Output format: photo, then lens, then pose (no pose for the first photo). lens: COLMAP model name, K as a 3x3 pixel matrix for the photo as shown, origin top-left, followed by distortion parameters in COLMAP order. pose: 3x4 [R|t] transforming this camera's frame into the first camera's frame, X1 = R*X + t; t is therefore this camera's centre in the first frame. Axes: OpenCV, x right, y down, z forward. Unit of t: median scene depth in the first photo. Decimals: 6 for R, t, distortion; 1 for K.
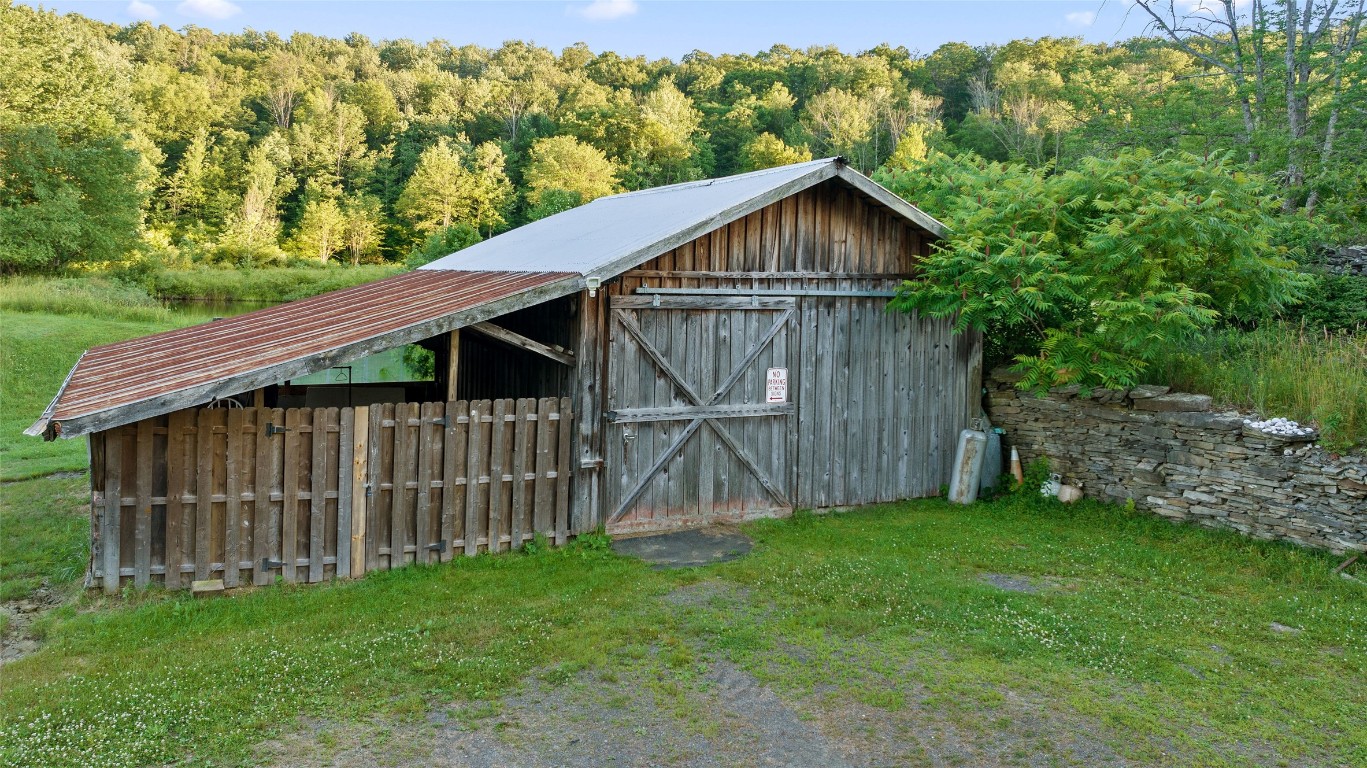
lens RADIAL K [[989.1, 0, 683.5], [0, 989.1, 384.0], [0, 0, 1]] dist [-0.073535, 0.002766]
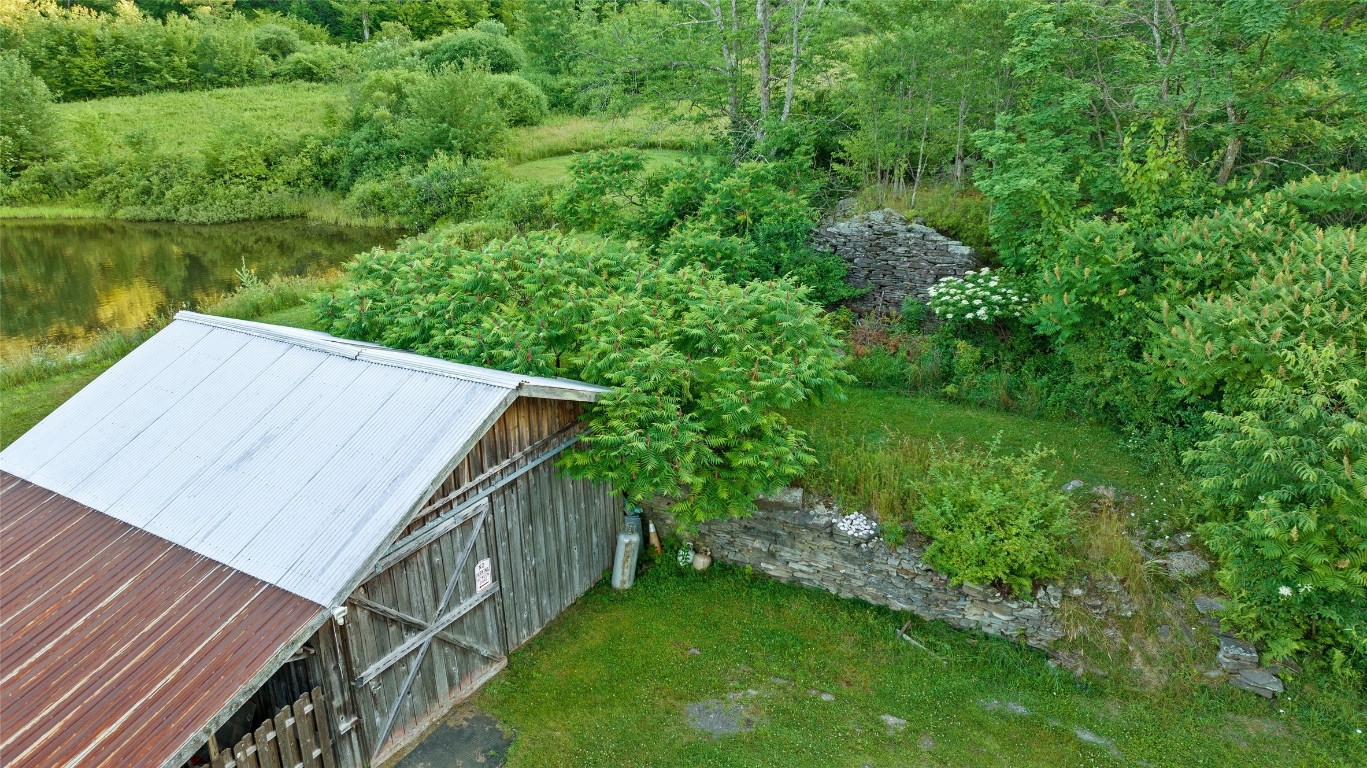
lens RADIAL K [[939.3, 0, 683.5], [0, 939.3, 384.0], [0, 0, 1]] dist [-0.055526, 0.001820]
pose [[0.833221, -0.232146, 0.501847, -0.199186], [0.043309, 0.932210, 0.359317, -0.580105], [-0.551241, -0.277656, 0.786791, 0.116909]]
